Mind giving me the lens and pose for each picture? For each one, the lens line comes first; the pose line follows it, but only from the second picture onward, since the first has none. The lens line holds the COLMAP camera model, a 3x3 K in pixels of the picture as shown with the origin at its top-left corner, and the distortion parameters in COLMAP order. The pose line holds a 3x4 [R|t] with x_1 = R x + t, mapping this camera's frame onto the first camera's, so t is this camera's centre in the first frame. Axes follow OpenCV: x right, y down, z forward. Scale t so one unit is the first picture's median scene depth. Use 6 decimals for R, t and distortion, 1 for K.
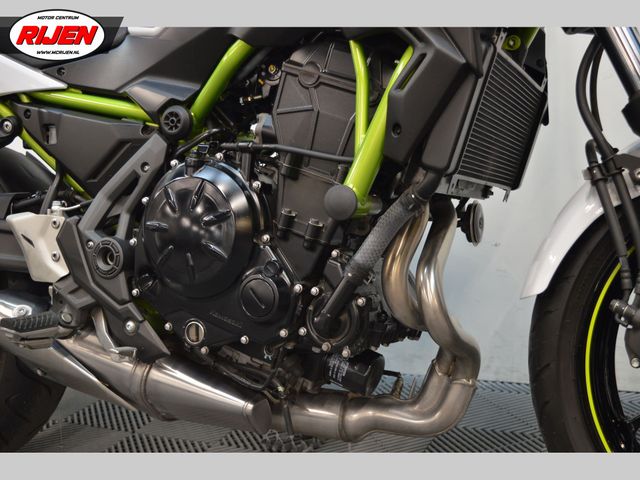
lens RADIAL K [[796.8, 0, 320.3], [0, 796.8, 241.0], [0, 0, 1]] dist [-0.044475, 0.000000]
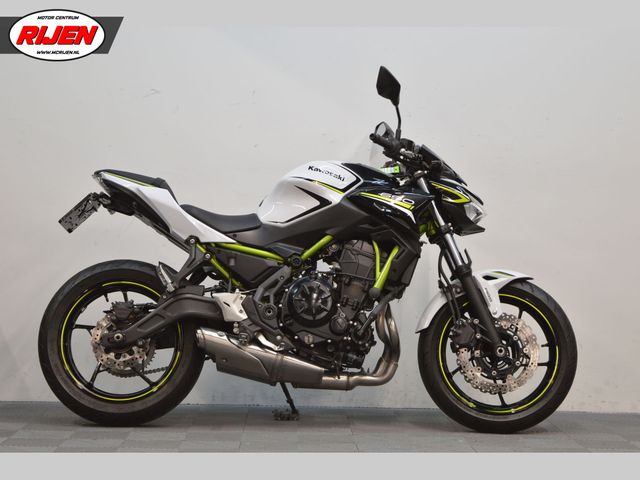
lens RADIAL K [[1530.6, 0, 321.1], [0, 1530.6, 236.8], [0, 0, 1]] dist [0.128330, 0.000000]
pose [[0.890679, 0.089460, 0.445744, -2.483894], [-0.012732, 0.984973, -0.172241, 0.671572], [-0.454454, 0.147737, 0.878434, -3.667460]]
